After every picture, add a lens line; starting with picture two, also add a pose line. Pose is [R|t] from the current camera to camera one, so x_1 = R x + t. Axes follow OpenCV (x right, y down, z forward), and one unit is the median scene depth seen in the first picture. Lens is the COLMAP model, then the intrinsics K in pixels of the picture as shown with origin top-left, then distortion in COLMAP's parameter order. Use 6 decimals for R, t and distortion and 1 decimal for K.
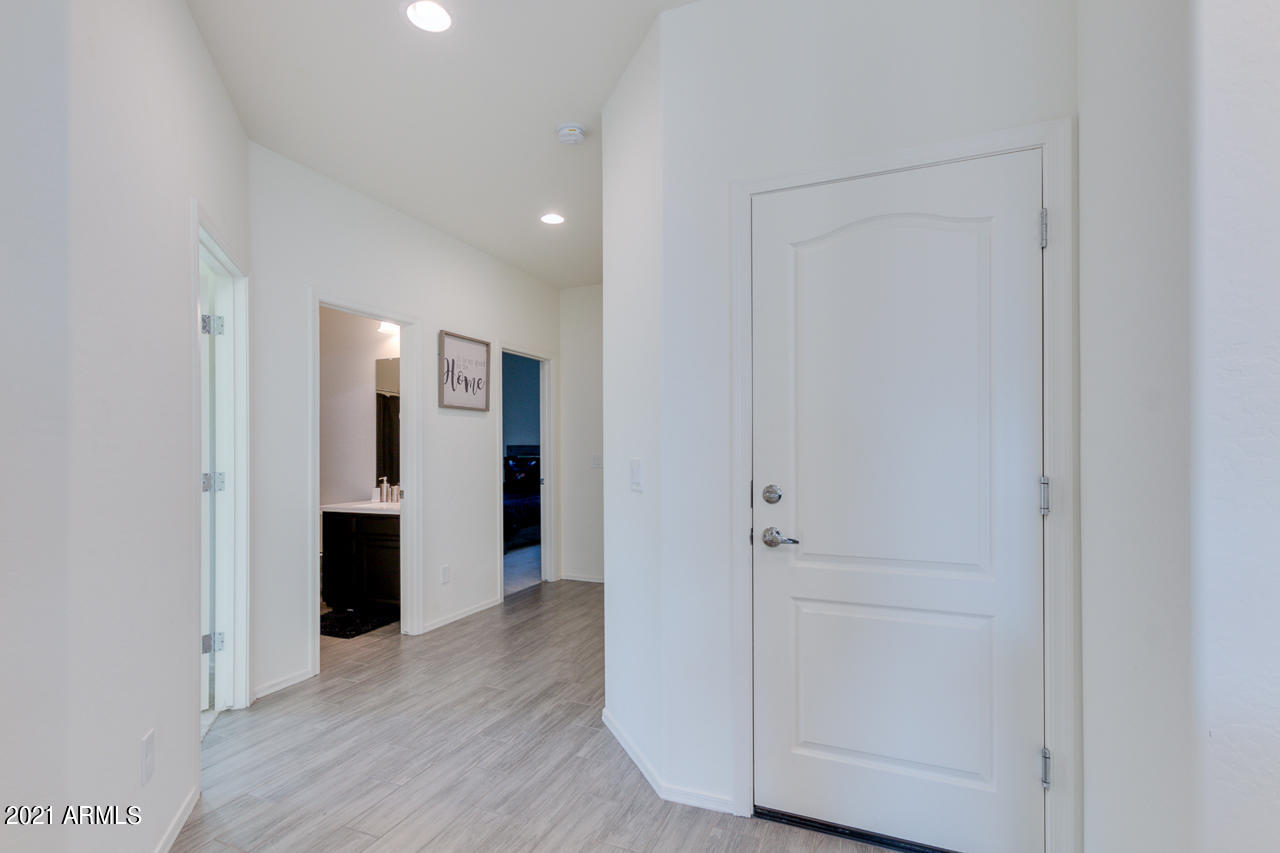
lens RADIAL K [[626.2, 0, 637.9], [0, 626.2, 434.6], [0, 0, 1]] dist [-0.003489, -0.000632]
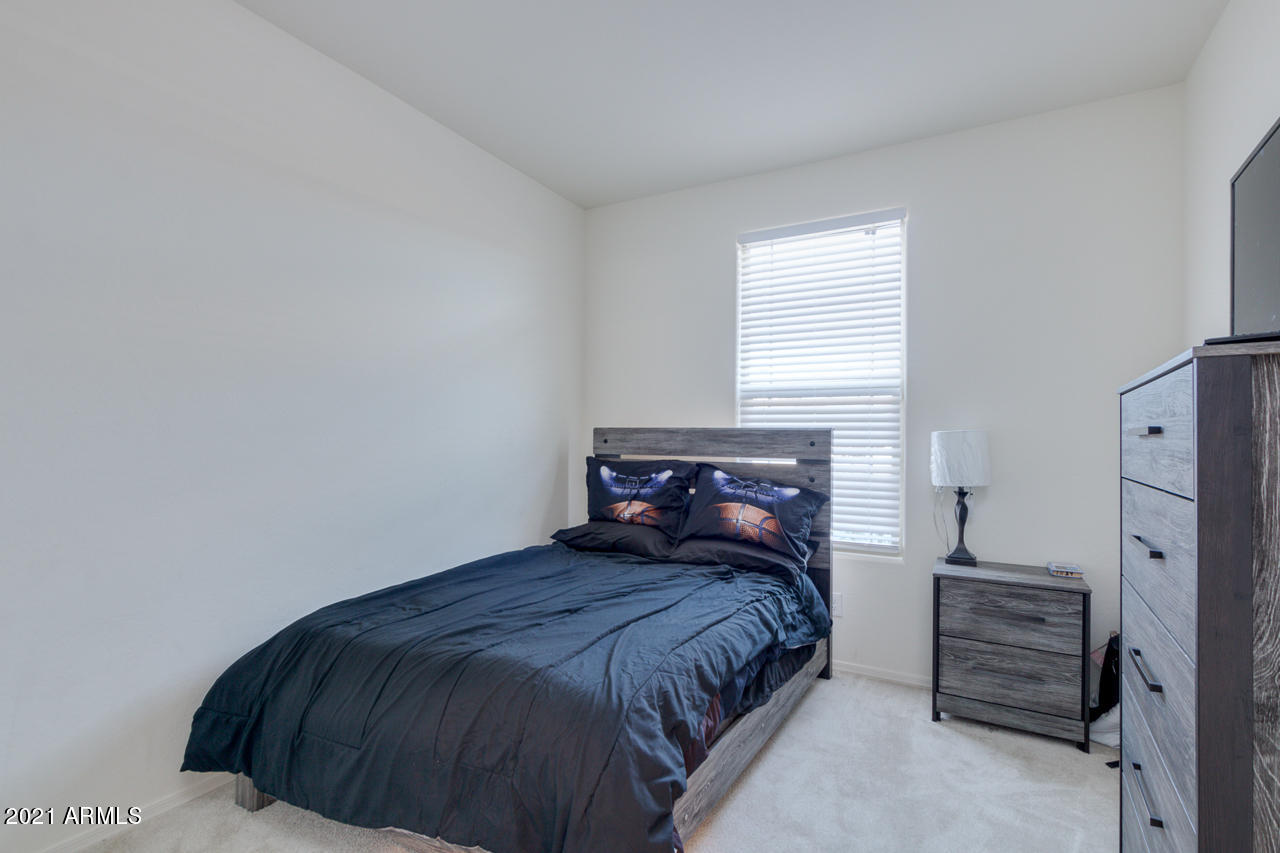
lens RADIAL K [[626.2, 0, 639.9], [0, 626.2, 428.6], [0, 0, 1]] dist [-0.003489, -0.000632]
pose [[0.990229, 0.000314, -0.139450, -0.132448], [0.000605, 0.999978, 0.006547, 0.015241], [0.139449, -0.006567, 0.990207, 0.642505]]
